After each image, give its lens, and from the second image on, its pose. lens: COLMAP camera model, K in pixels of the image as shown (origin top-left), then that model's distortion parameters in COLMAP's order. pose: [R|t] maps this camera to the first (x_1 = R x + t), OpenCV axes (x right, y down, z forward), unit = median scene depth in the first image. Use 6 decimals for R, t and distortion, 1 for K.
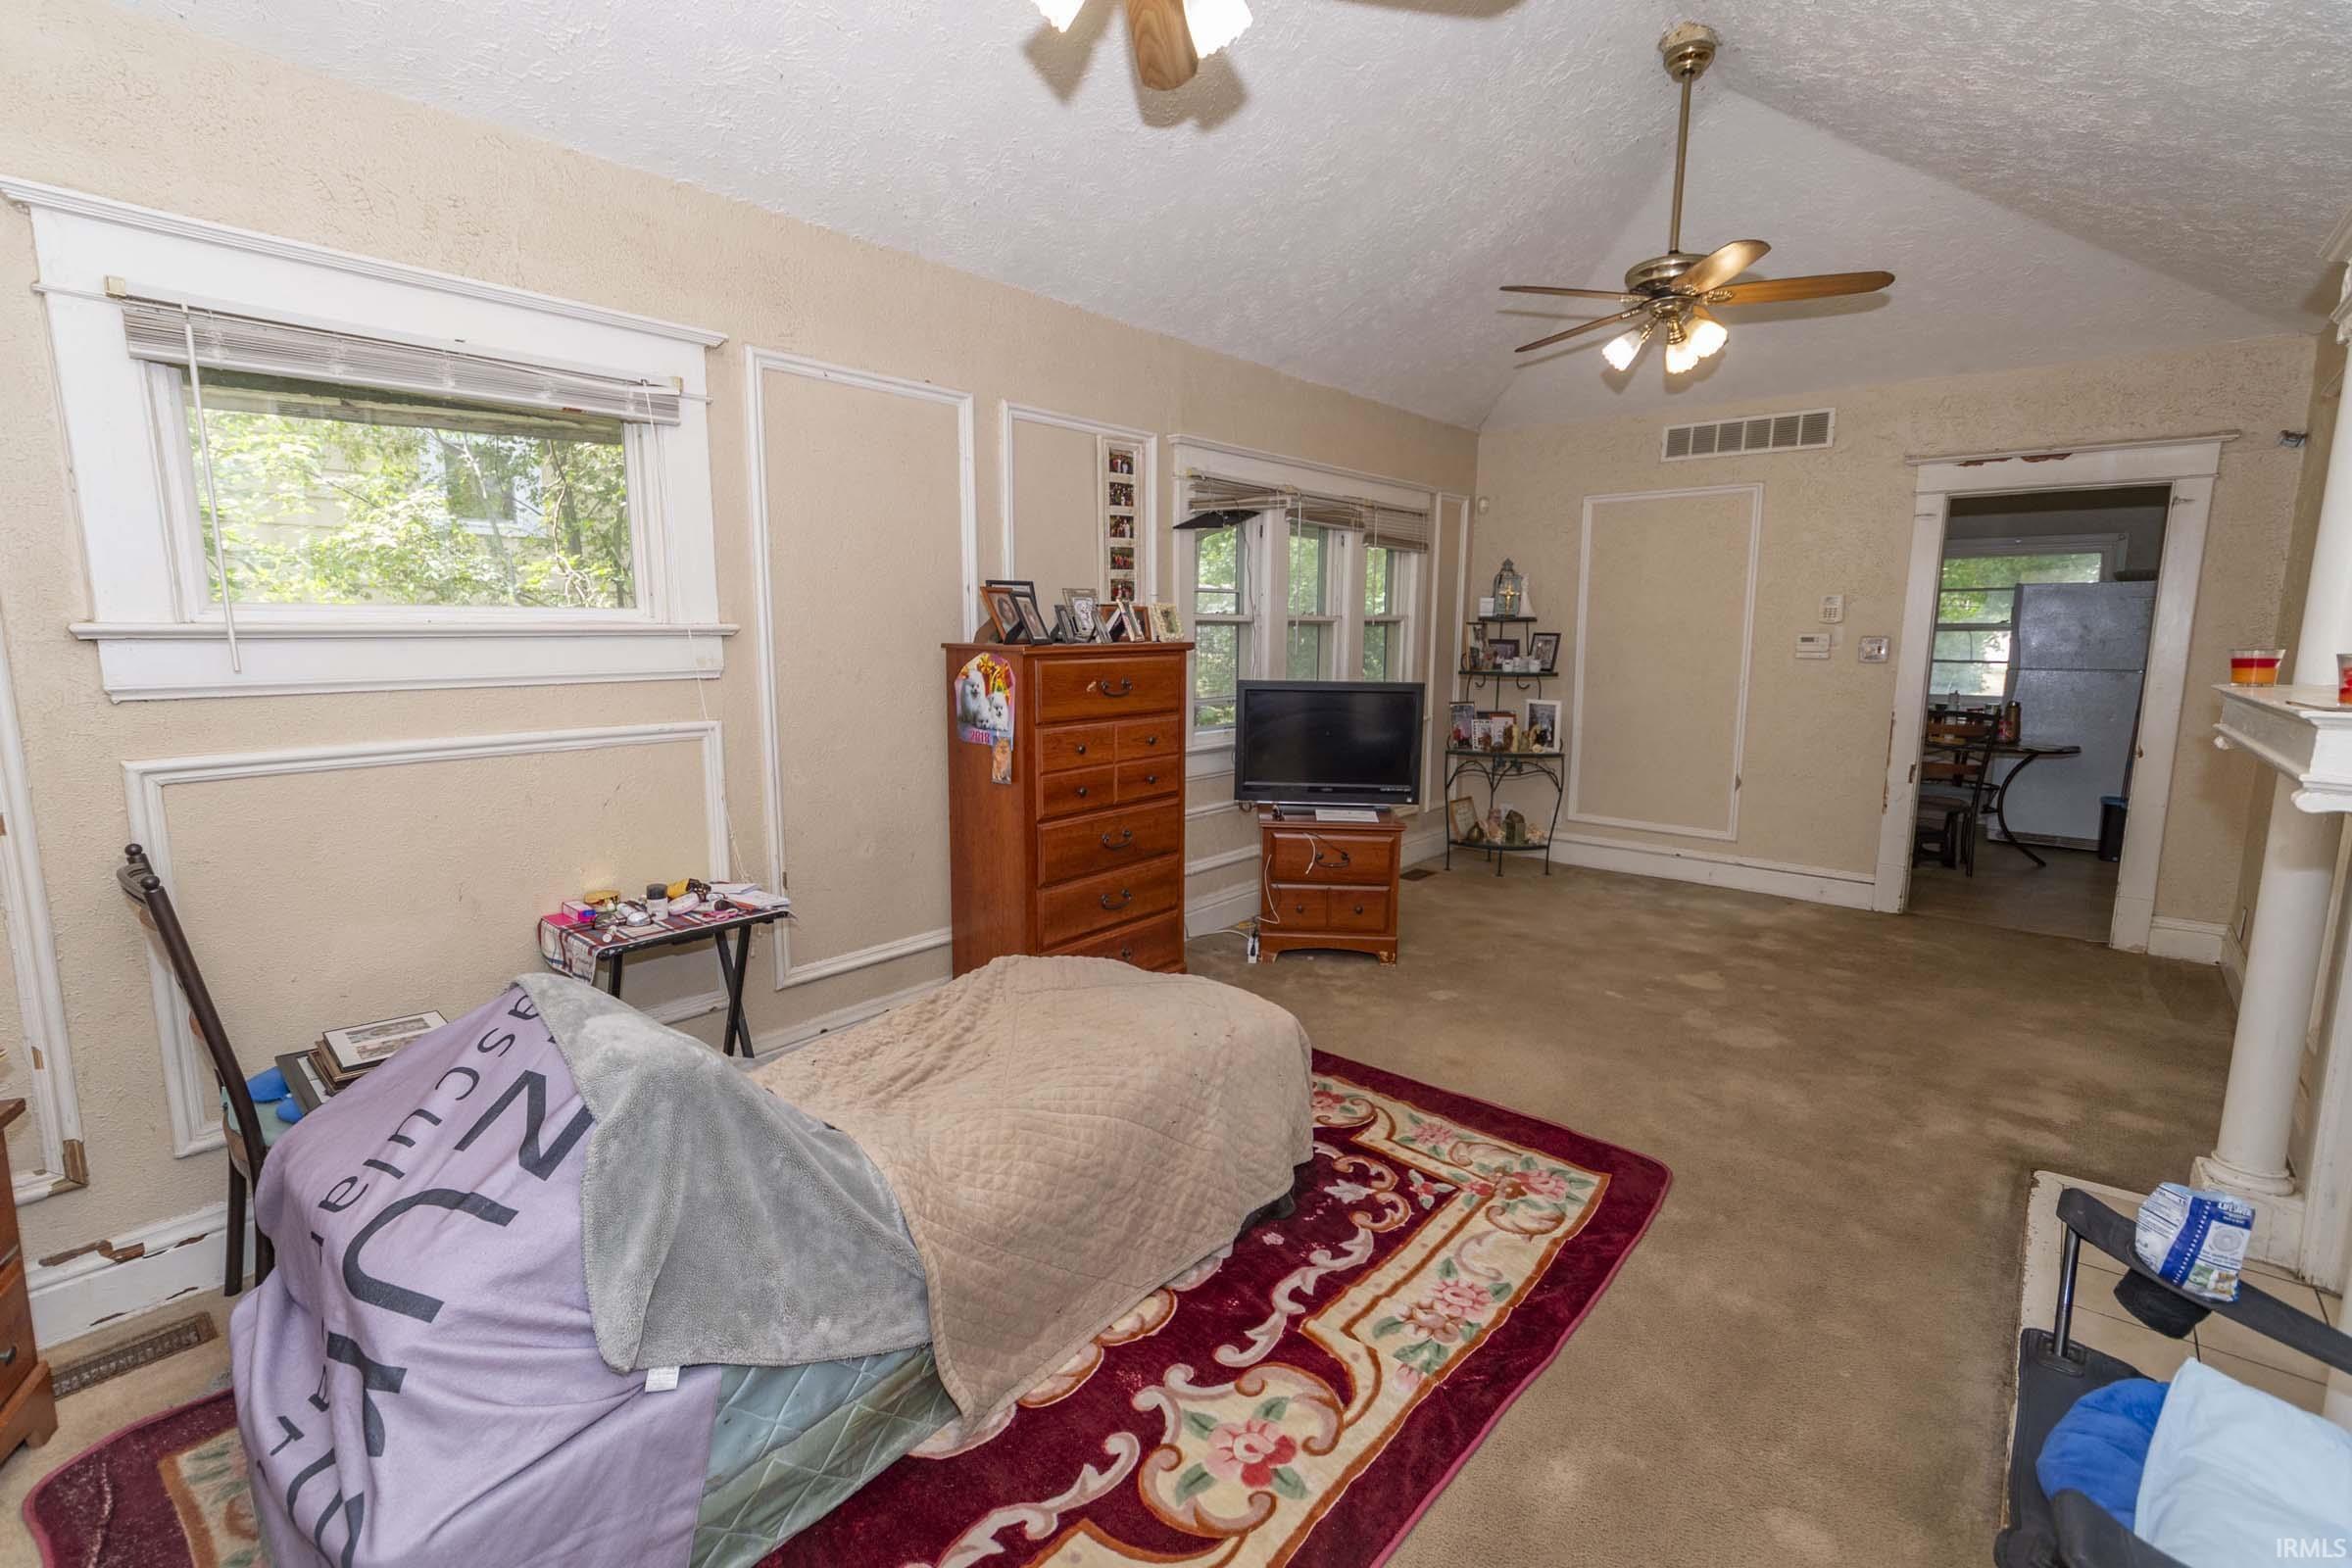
lens RADIAL K [[1023.1, 0, 1151.4], [0, 1023.1, 783.0], [0, 0, 1]] dist [-0.004795, 0.001623]
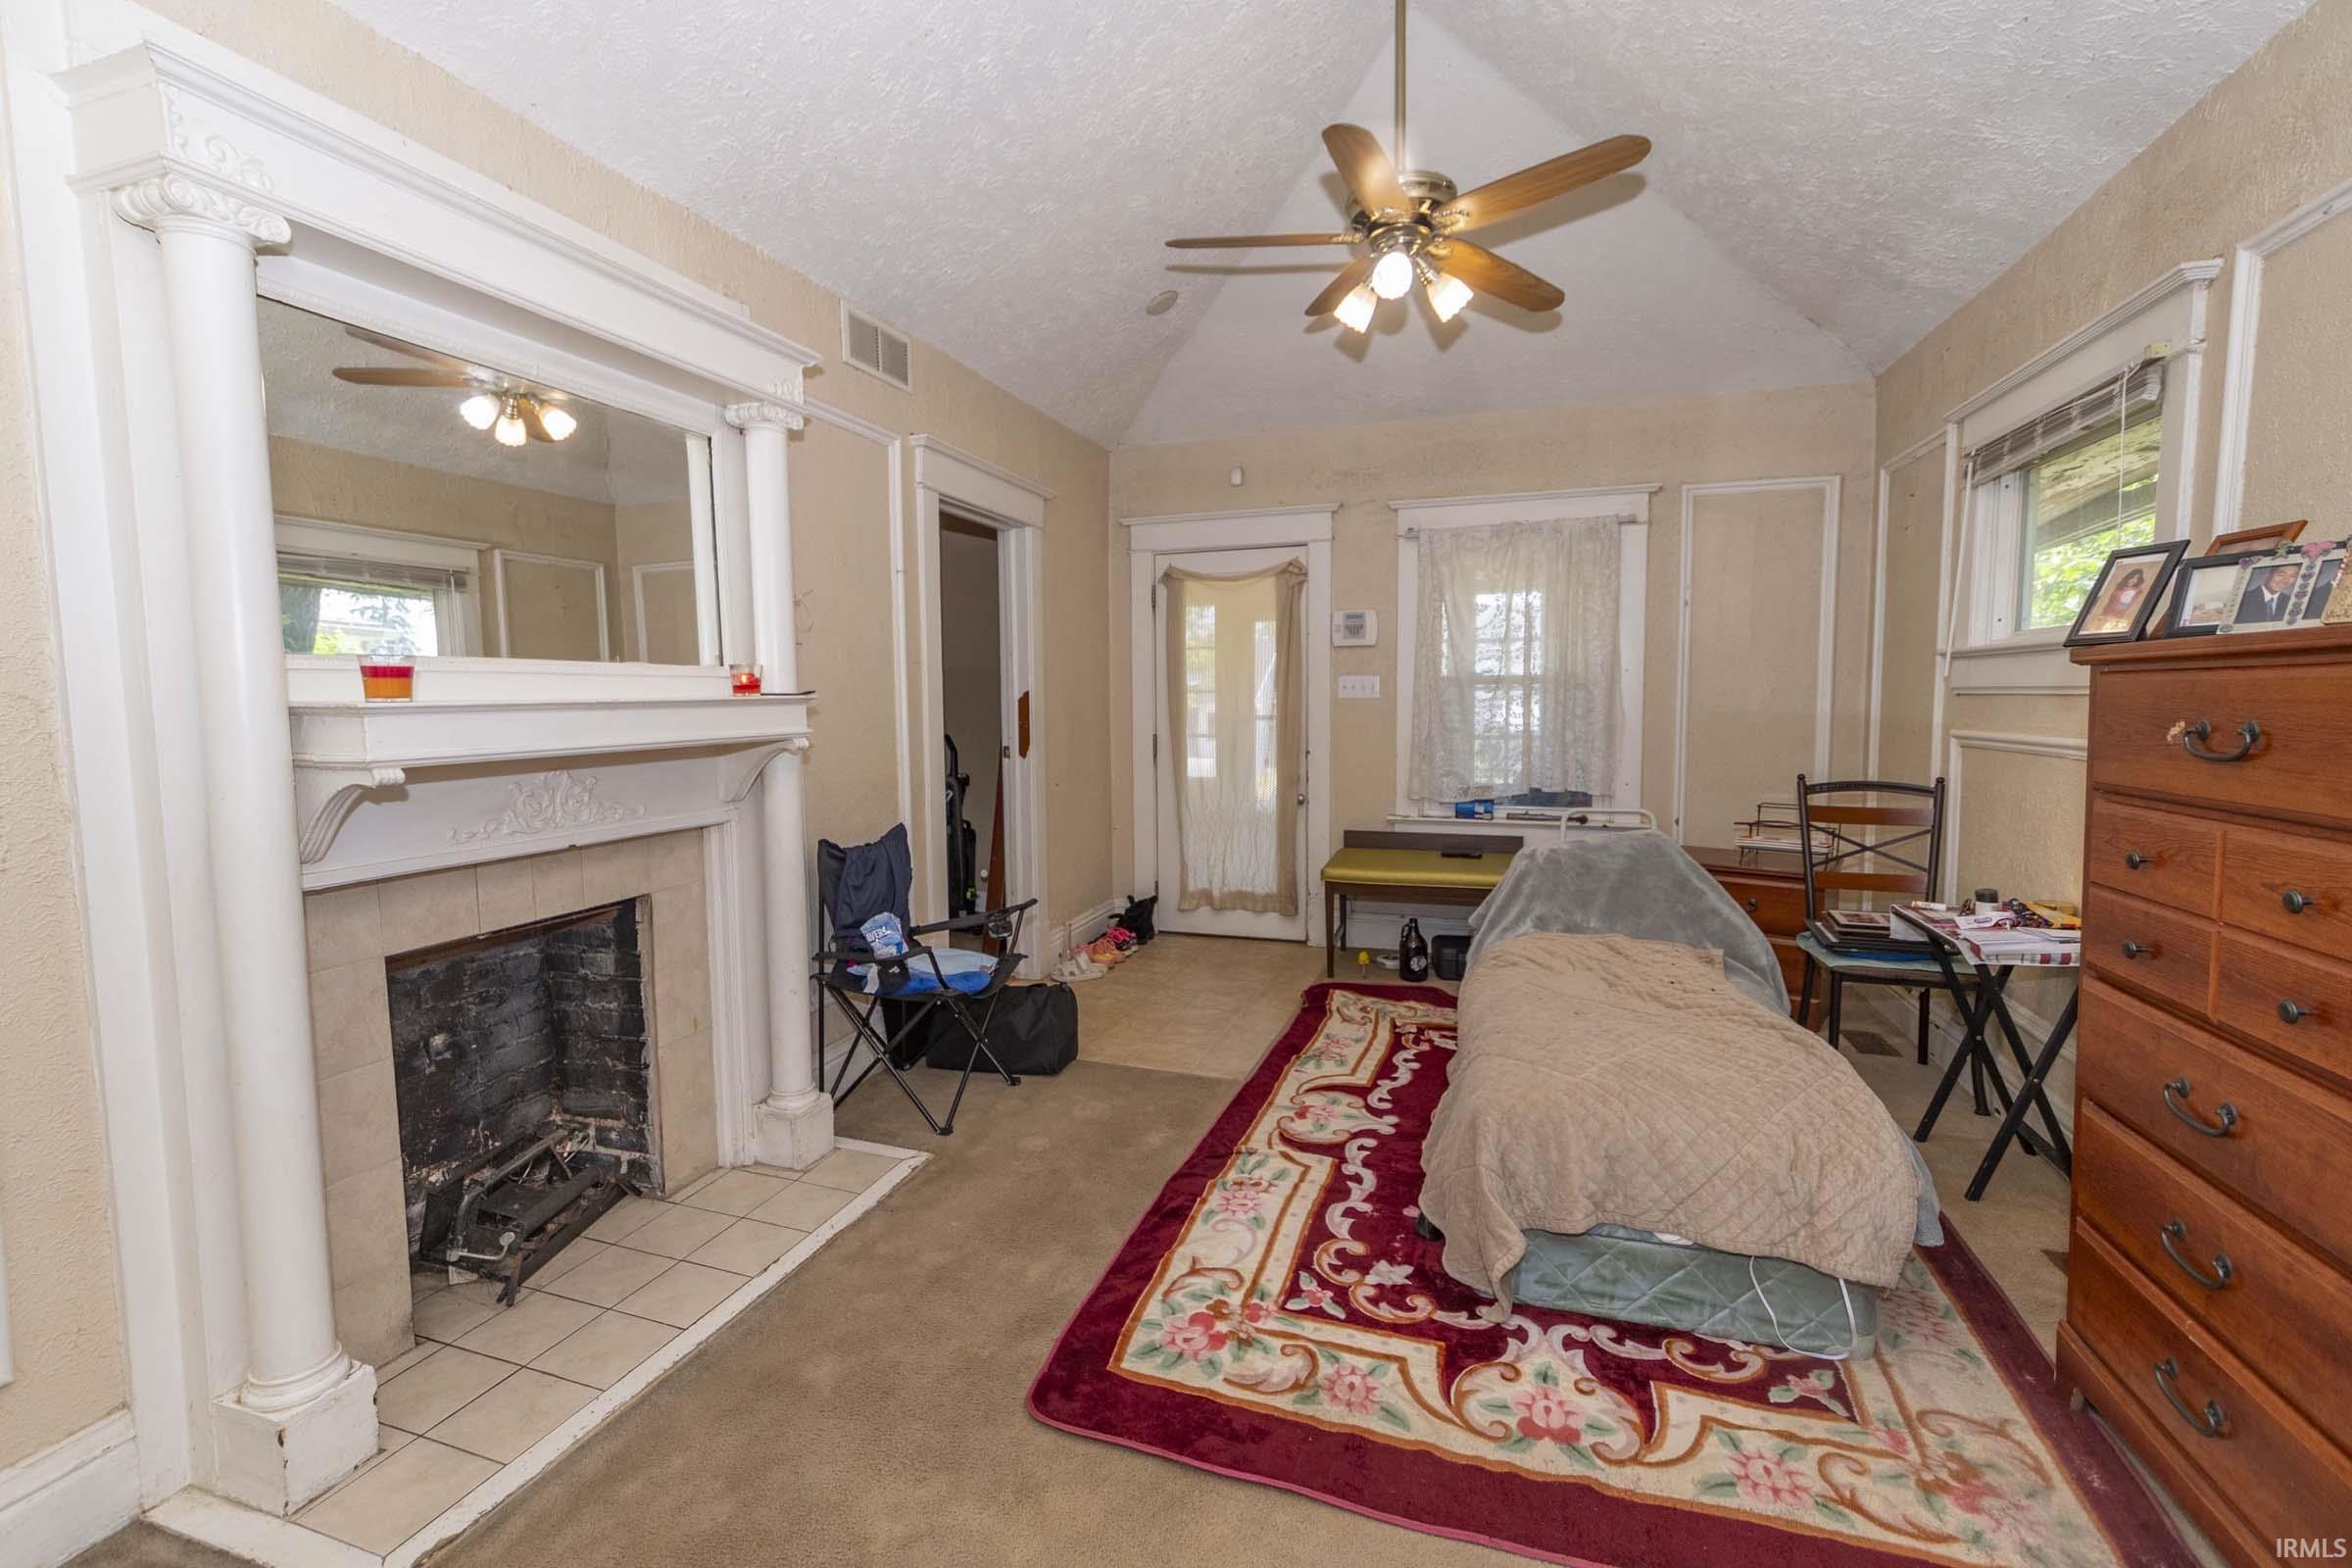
lens RADIAL K [[1023.1, 0, 1187.4], [0, 1023.1, 772.9], [0, 0, 1]] dist [-0.004795, 0.001623]
pose [[-0.907822, 0.039648, -0.417477, 0.439688], [-0.053116, 0.976631, 0.208256, -0.122661], [0.415978, 0.211234, -0.884501, 1.012072]]
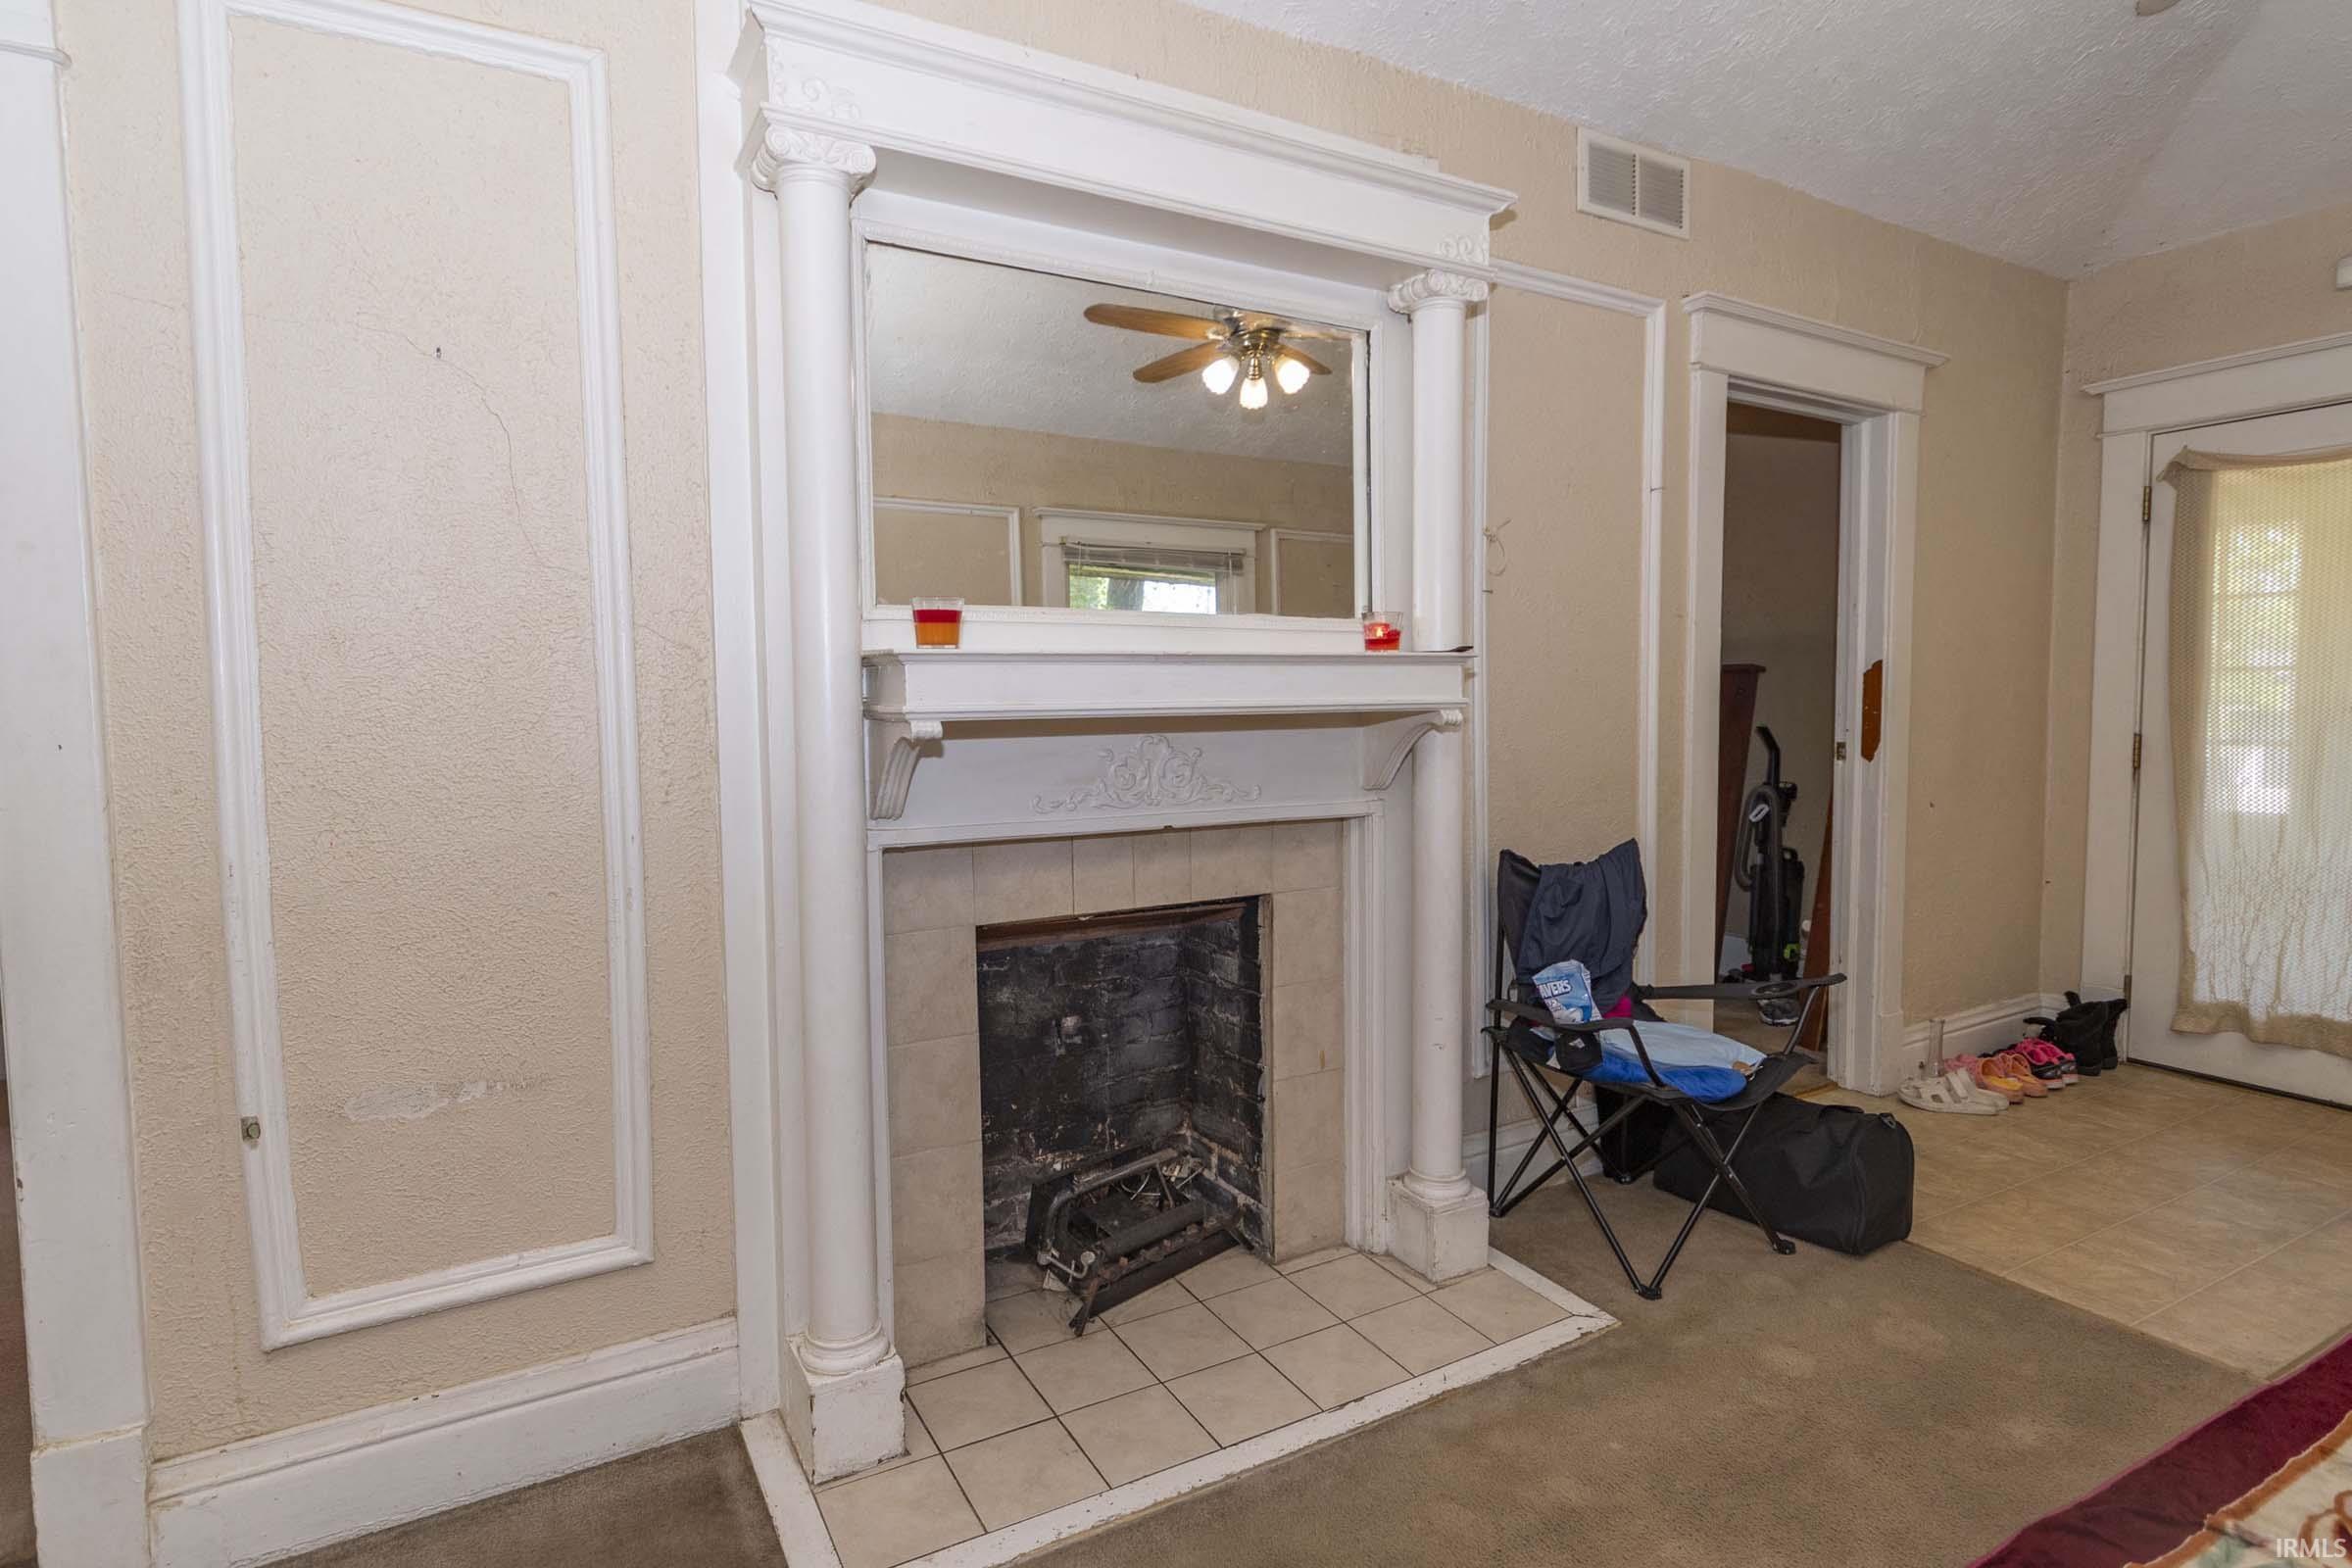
lens RADIAL K [[1198.8, 0, 1132.0], [0, 1198.8, 766.7], [0, 0, 1]] dist [0.002432, -0.004826]
pose [[-0.948442, -0.008960, 0.316823, 0.355248], [0.056844, 0.978584, 0.197843, -0.091059], [-0.311811, 0.205652, -0.927621, 0.913258]]
